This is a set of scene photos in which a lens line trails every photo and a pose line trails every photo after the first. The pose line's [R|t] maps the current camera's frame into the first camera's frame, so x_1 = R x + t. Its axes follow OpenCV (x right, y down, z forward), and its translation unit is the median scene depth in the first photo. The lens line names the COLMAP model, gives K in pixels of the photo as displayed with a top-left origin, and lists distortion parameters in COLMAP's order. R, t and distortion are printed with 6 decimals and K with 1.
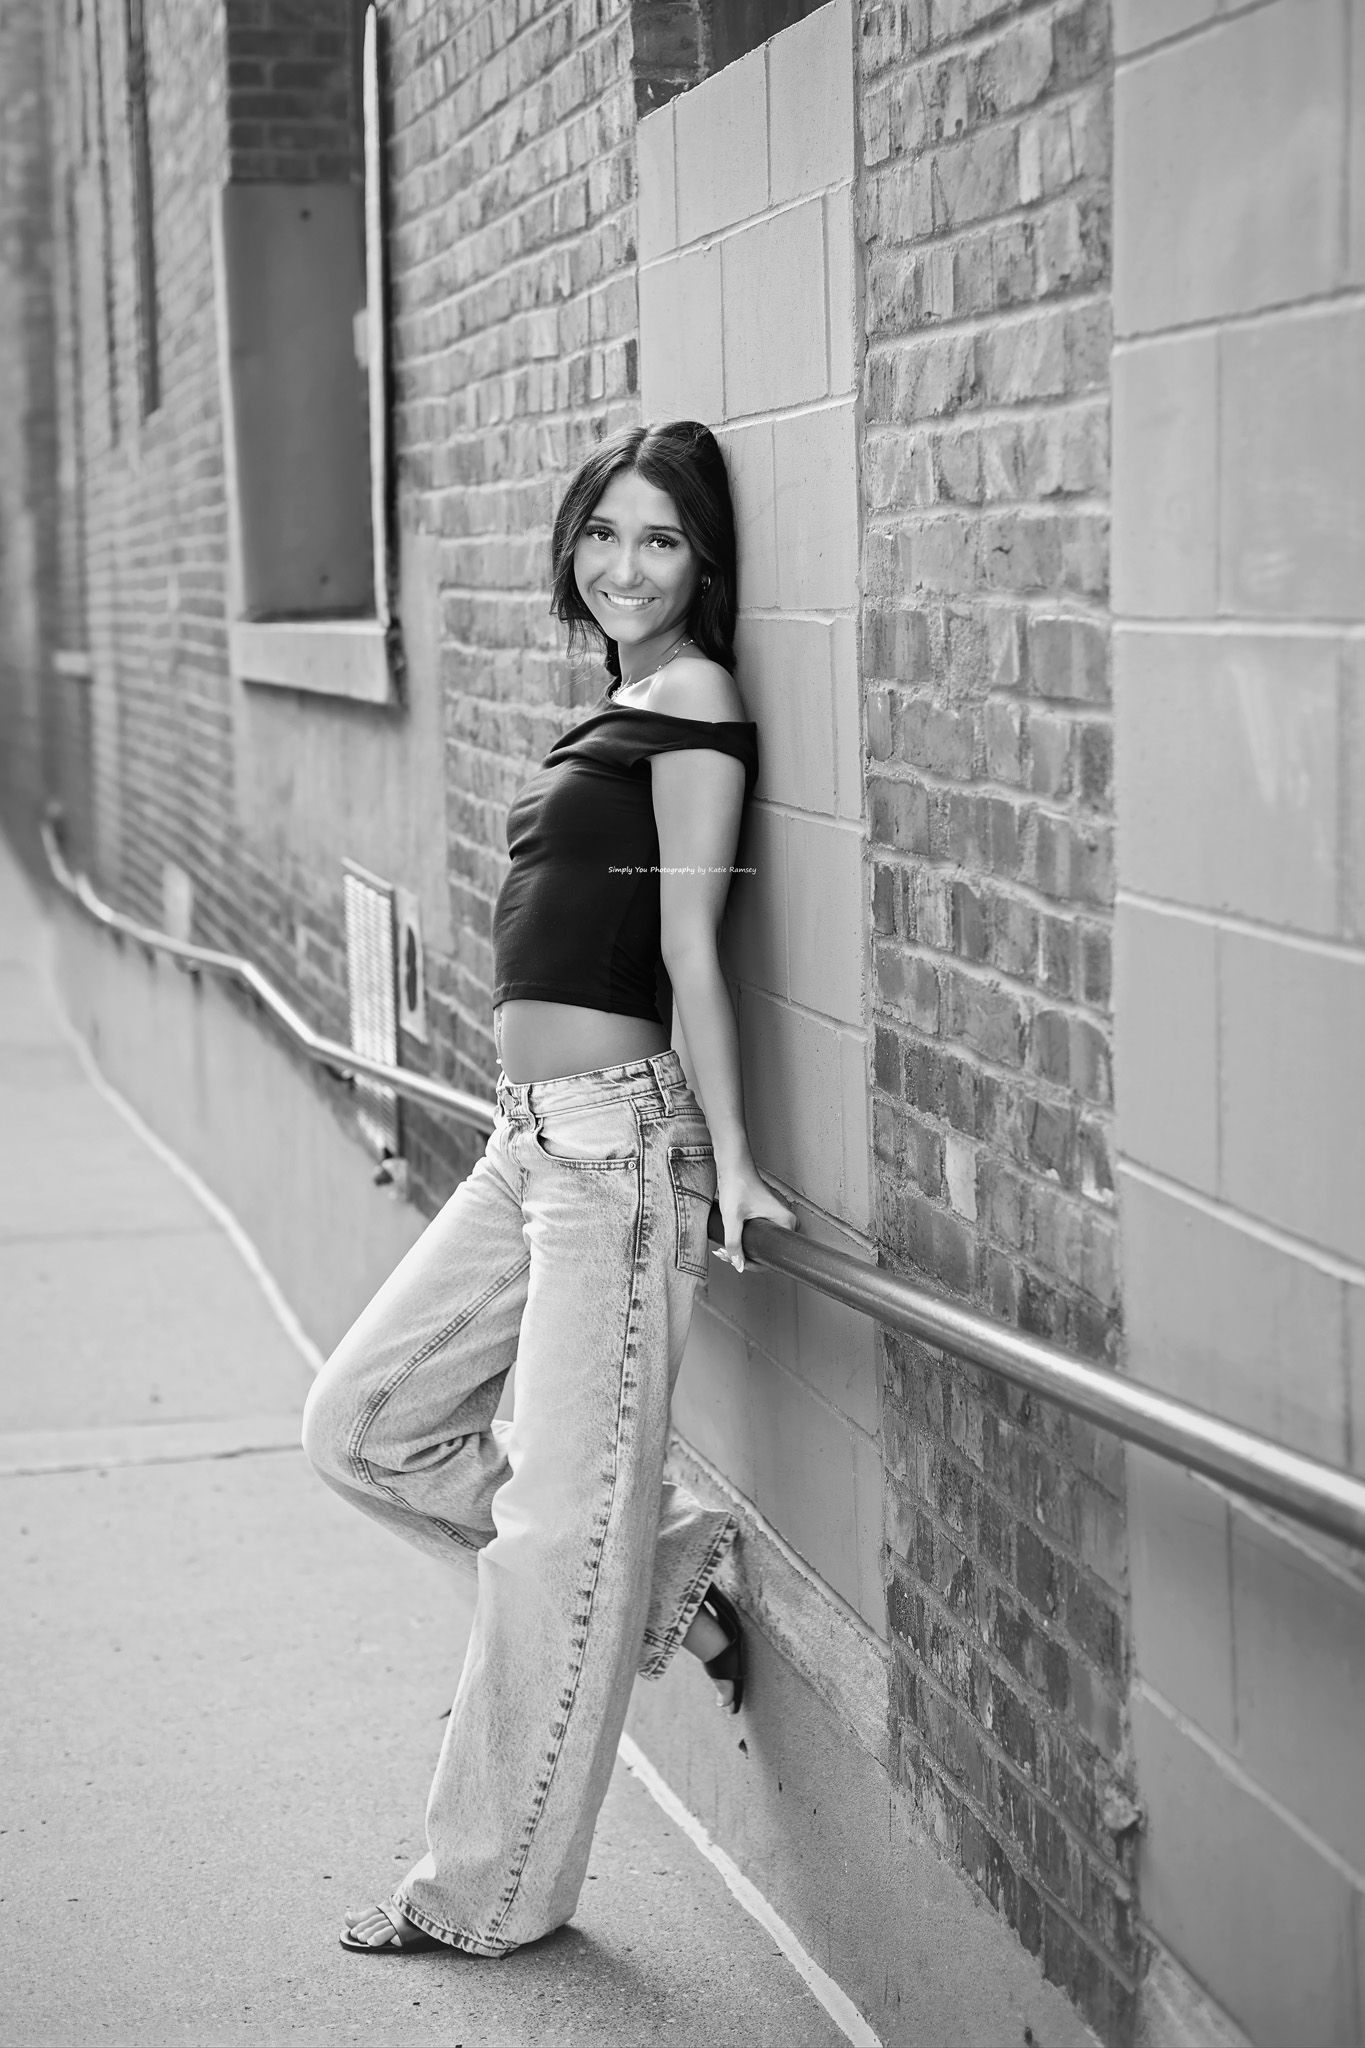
lens RADIAL K [[3281.6, 0, 683.1], [0, 3281.6, 958.1], [0, 0, 1]] dist [0.001646, 0.013022]
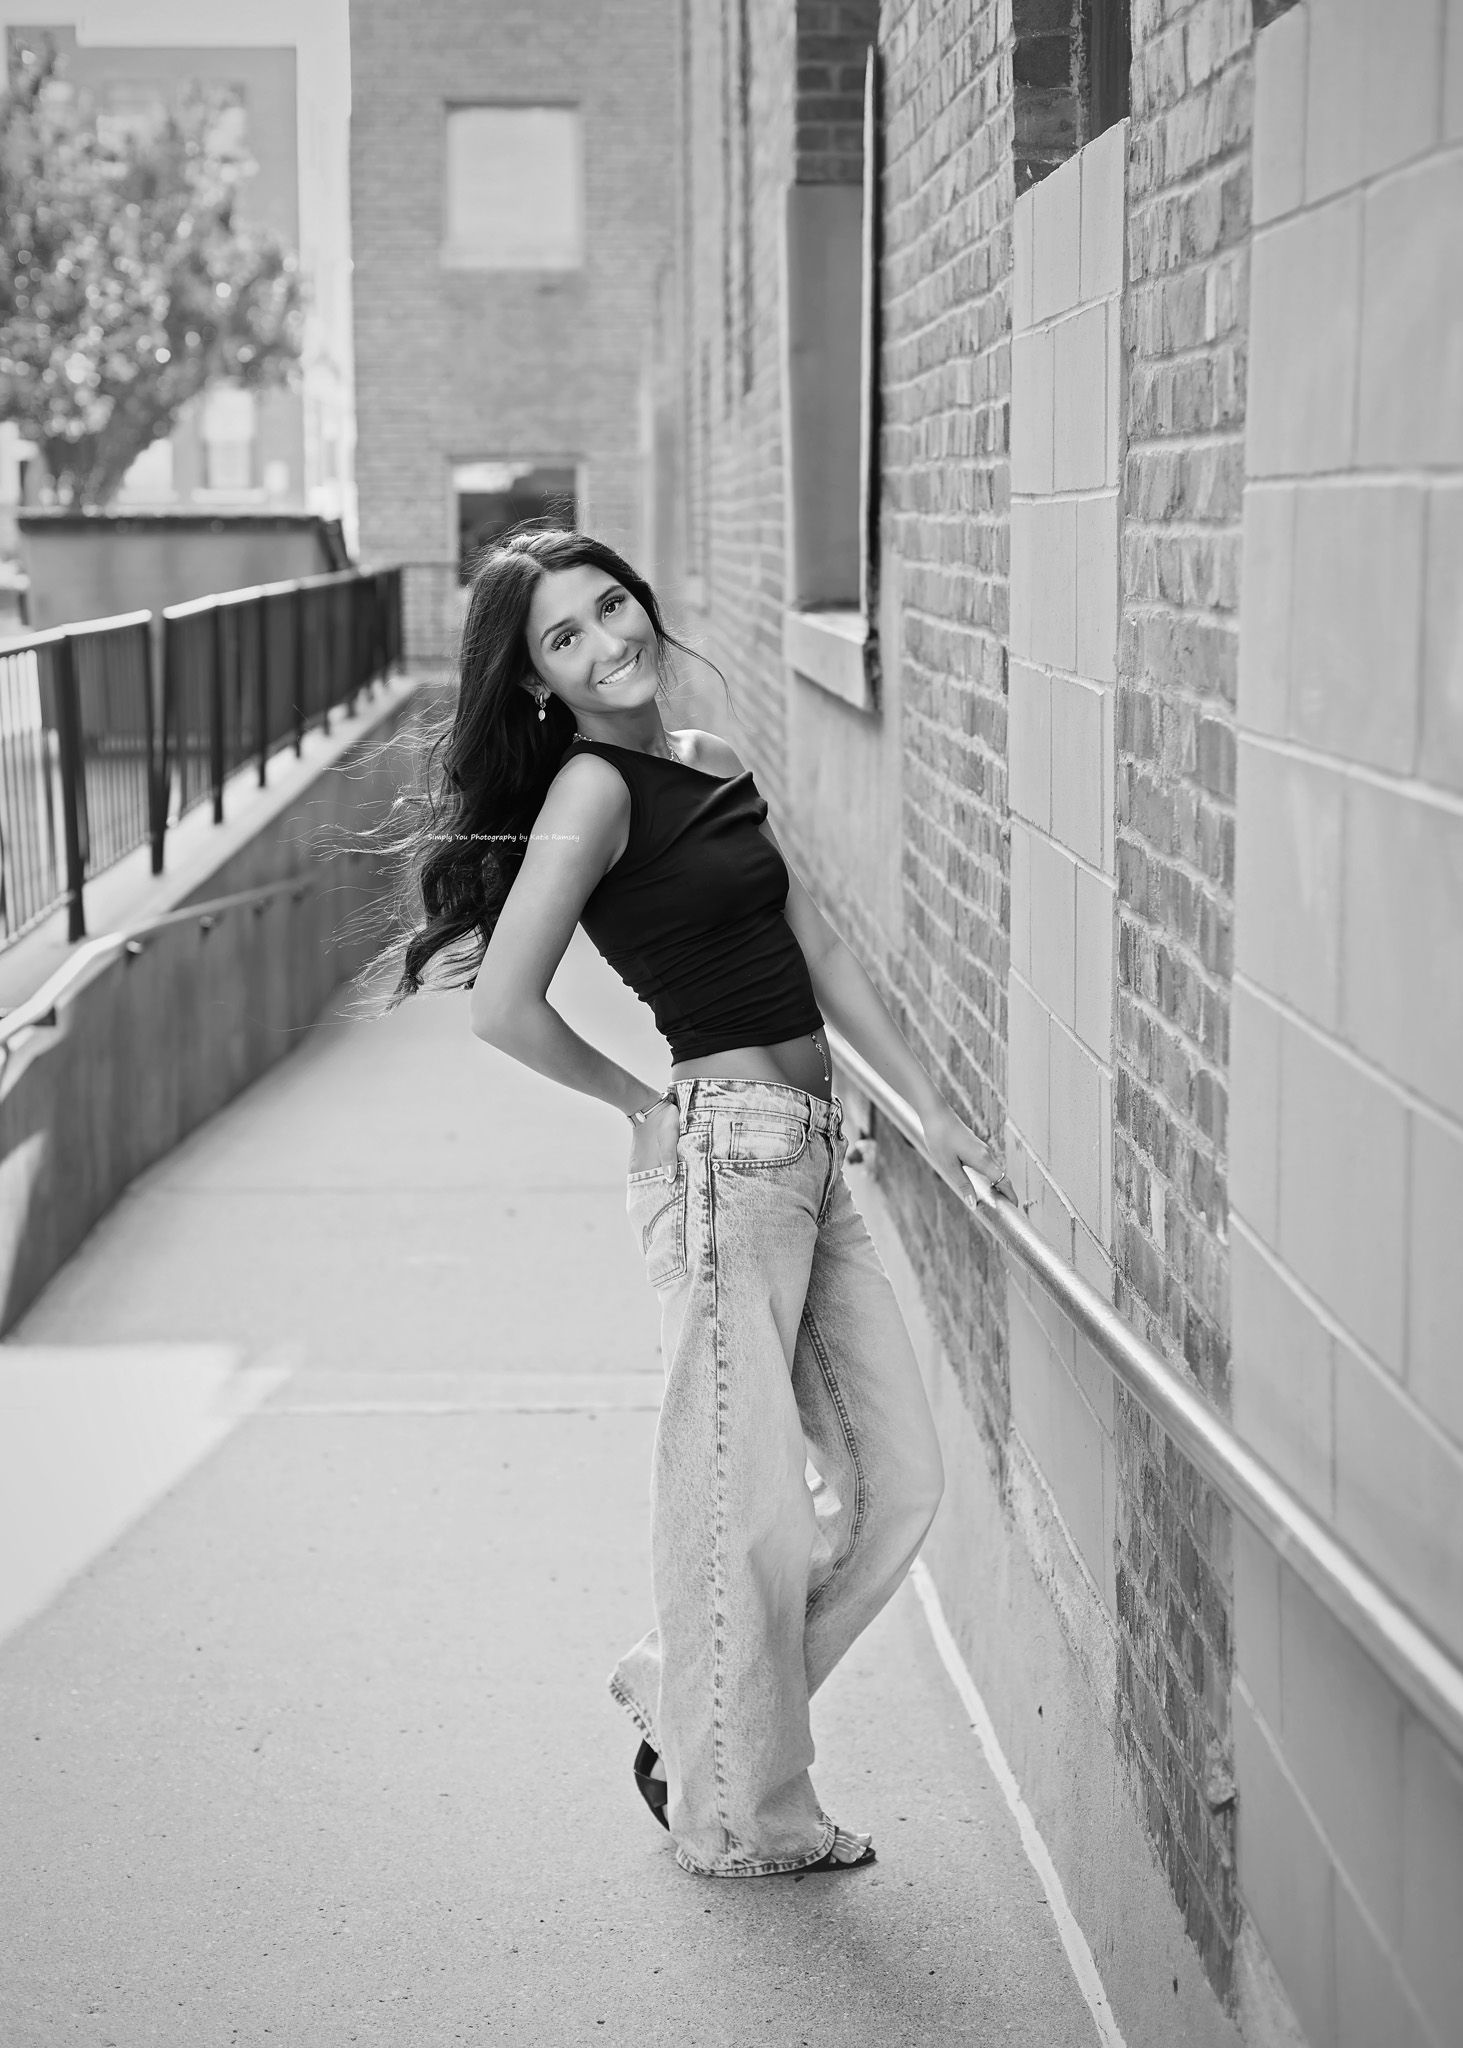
lens RADIAL K [[3374.6, 0, 731.5], [0, 3374.6, 1024.0], [0, 0, 1]] dist [0.000359, 0.049545]
pose [[0.979437, 0.048903, -0.195734, 0.134956], [-0.041916, 0.998333, 0.039687, -0.028855], [0.197348, -0.030666, 0.979854, -0.114059]]
